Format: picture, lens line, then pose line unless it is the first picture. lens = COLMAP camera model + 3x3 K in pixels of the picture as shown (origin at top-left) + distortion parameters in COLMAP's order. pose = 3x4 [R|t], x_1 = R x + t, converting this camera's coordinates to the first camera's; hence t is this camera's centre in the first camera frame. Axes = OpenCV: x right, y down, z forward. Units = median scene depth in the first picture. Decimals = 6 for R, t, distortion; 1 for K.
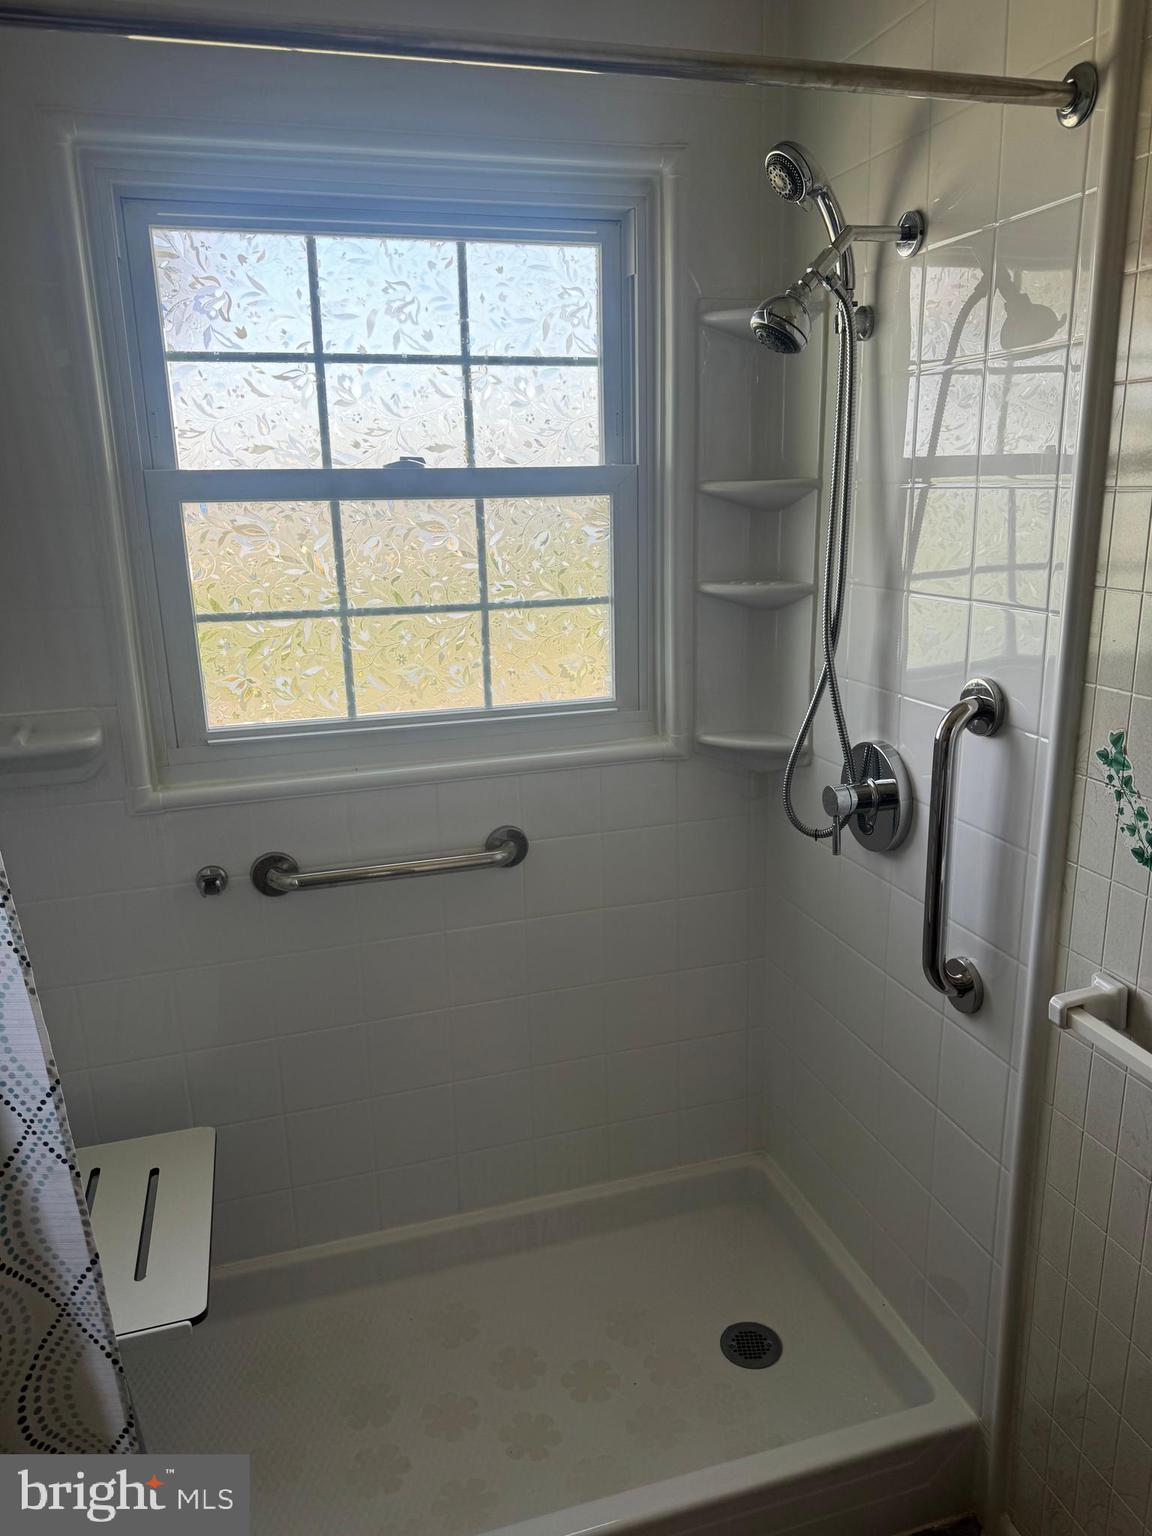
lens RADIAL K [[1079.9, 0, 587.4], [0, 1079.9, 768.5], [0, 0, 1]] dist [0.039069, -0.030666]
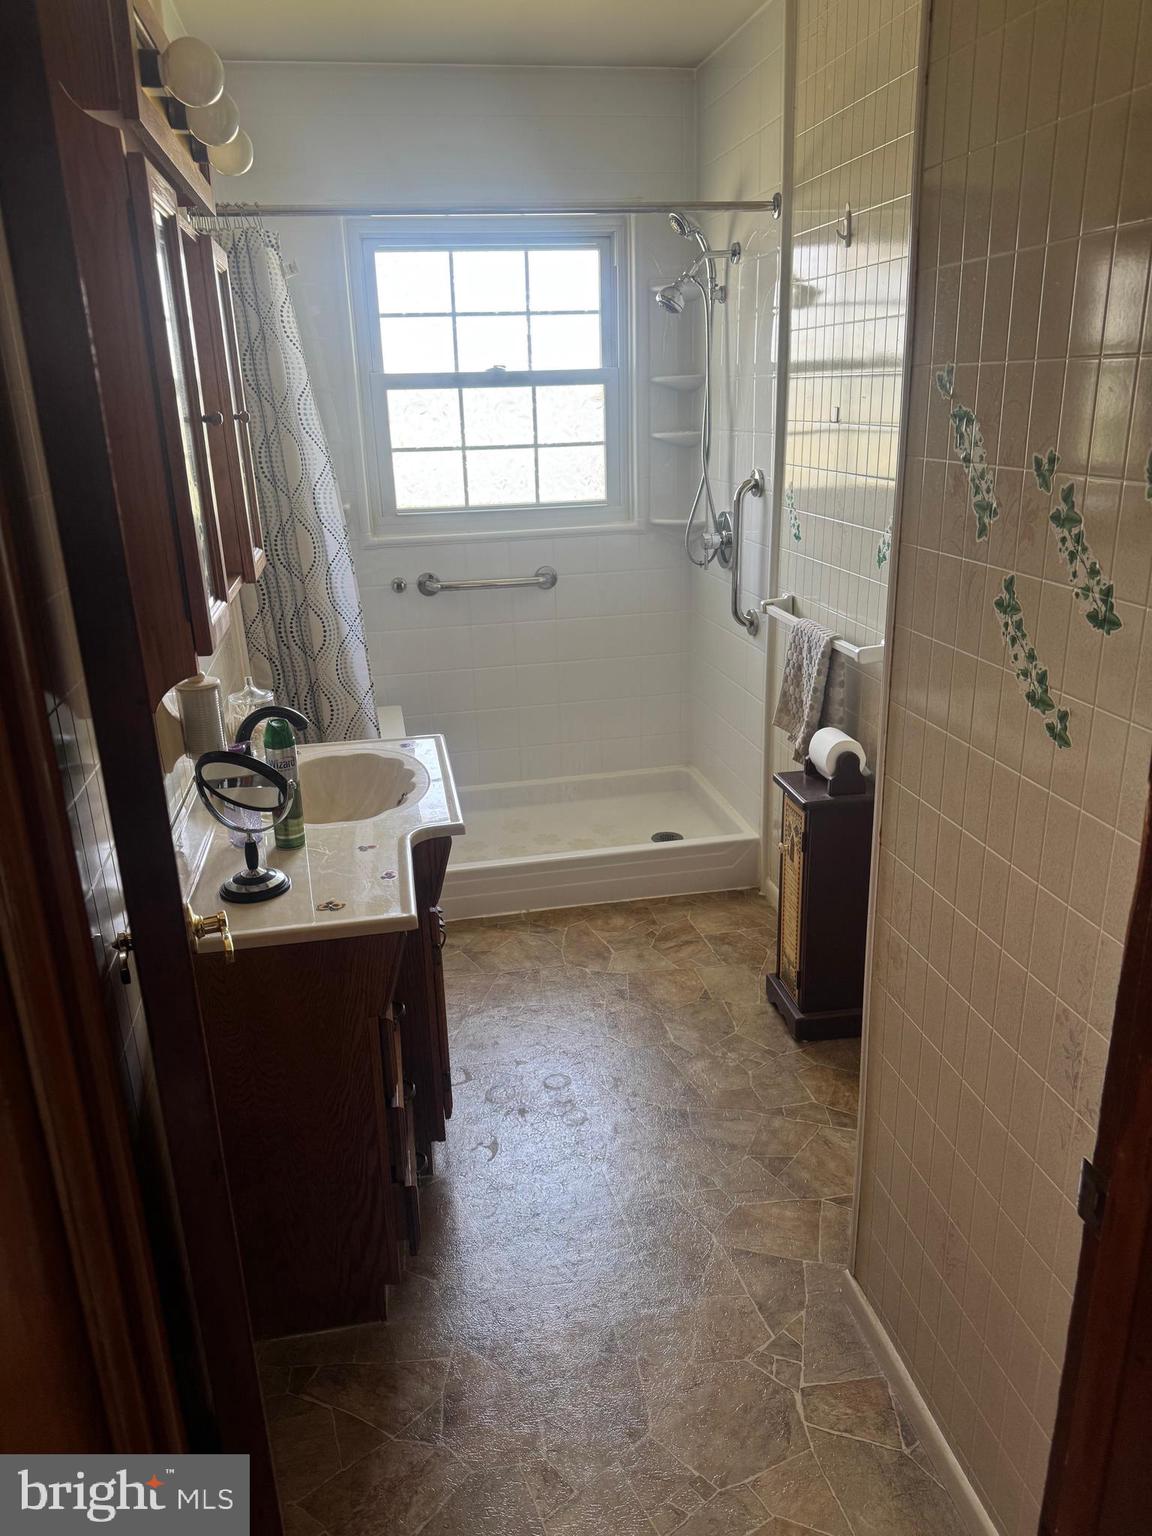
lens RADIAL K [[1079.9, 0, 563.6], [0, 1079.9, 769.1], [0, 0, 1]] dist [0.039069, -0.030666]
pose [[0.993637, 0.030695, -0.108366, 0.183046], [-0.021659, 0.996264, 0.083598, 0.265077], [0.110527, -0.080719, 0.990590, -0.959556]]
